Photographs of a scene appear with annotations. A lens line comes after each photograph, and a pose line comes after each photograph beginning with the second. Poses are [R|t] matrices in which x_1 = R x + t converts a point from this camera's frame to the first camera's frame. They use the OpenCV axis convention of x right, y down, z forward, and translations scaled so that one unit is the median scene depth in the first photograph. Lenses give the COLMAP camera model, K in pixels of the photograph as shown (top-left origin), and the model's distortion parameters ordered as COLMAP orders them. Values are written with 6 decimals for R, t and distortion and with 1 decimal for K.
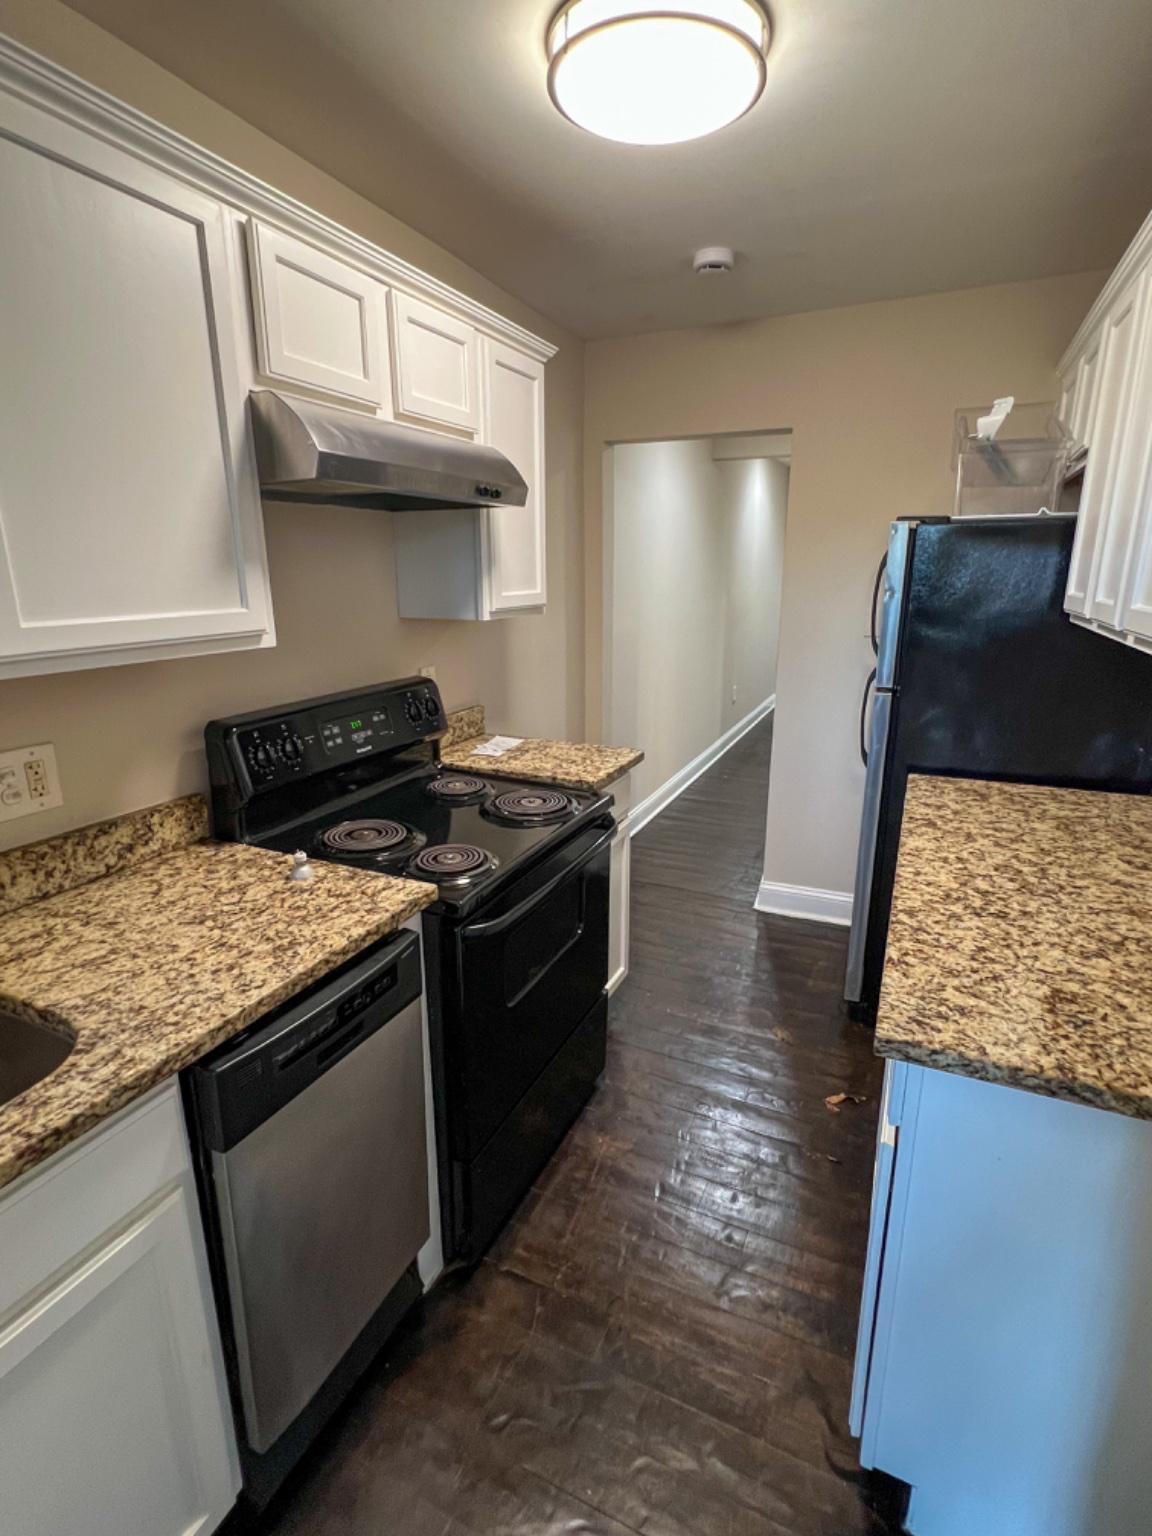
lens RADIAL K [[738.7, 0, 576.6], [0, 738.7, 760.9], [0, 0, 1]] dist [0.001178, 0.000337]
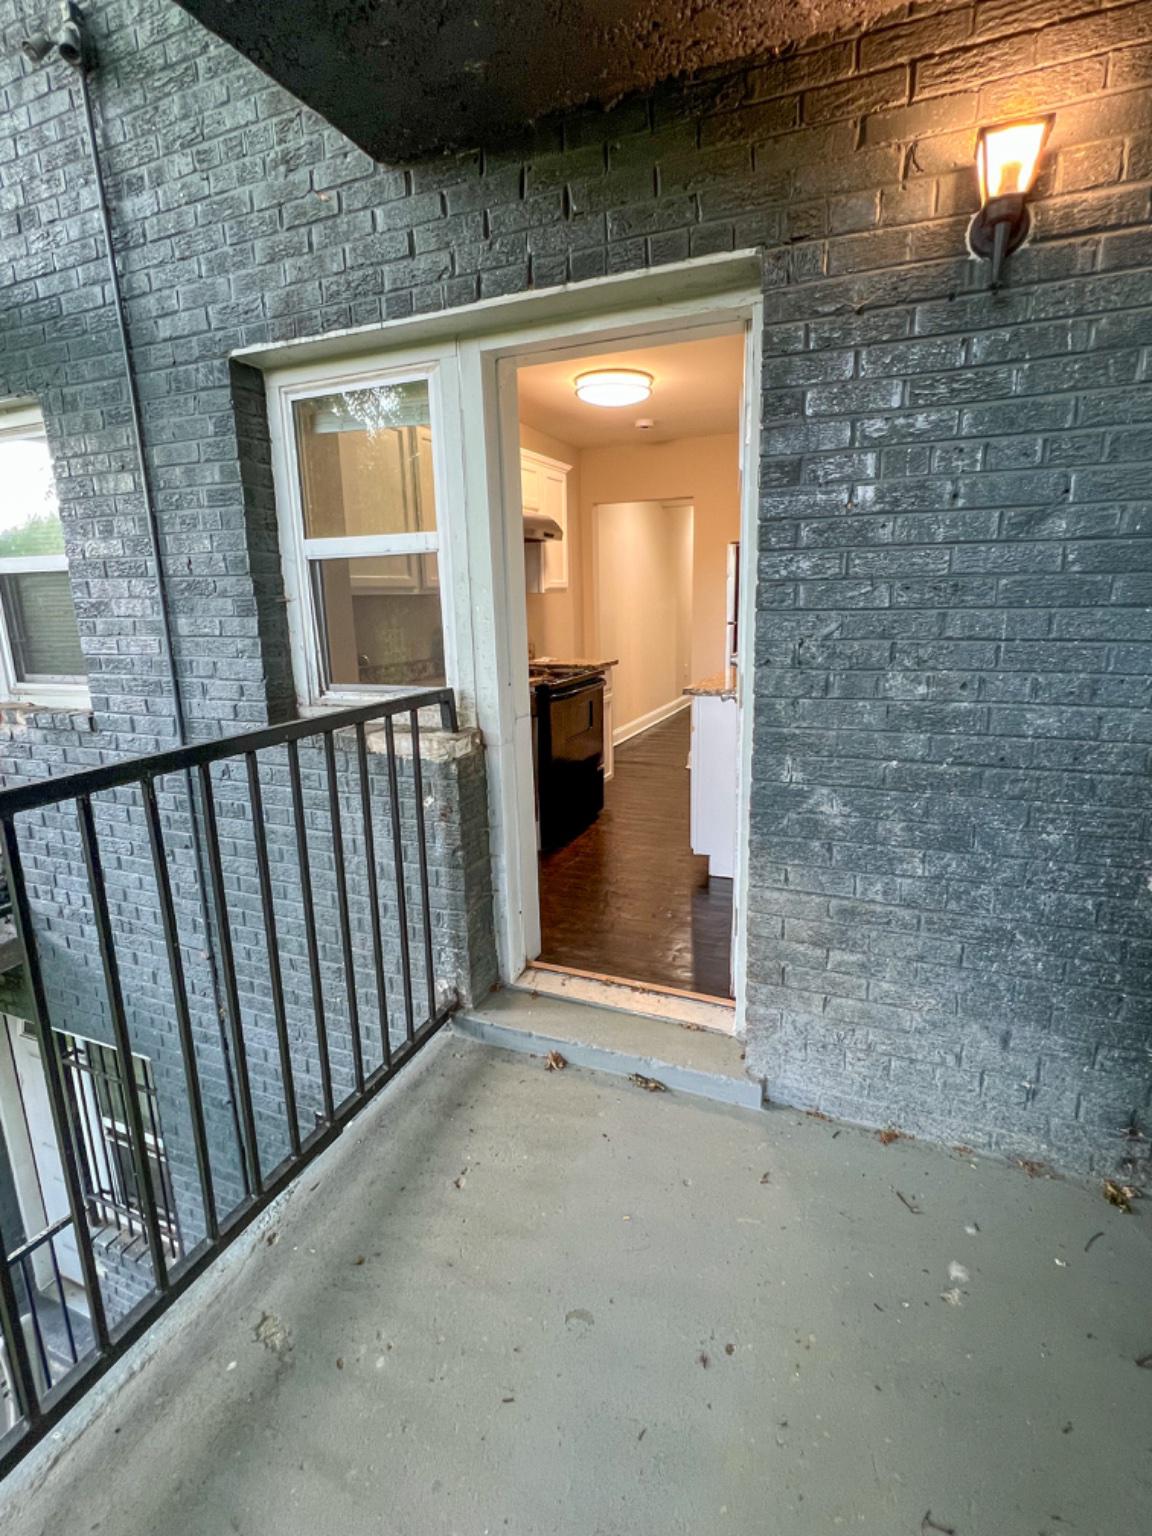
lens RADIAL K [[738.7, 0, 576.6], [0, 738.7, 760.9], [0, 0, 1]] dist [0.001178, 0.000337]
pose [[0.999374, -0.024738, 0.025289, -0.088879], [0.025587, 0.999101, -0.033801, 0.366707], [-0.024430, 0.034427, 0.999109, -1.115904]]
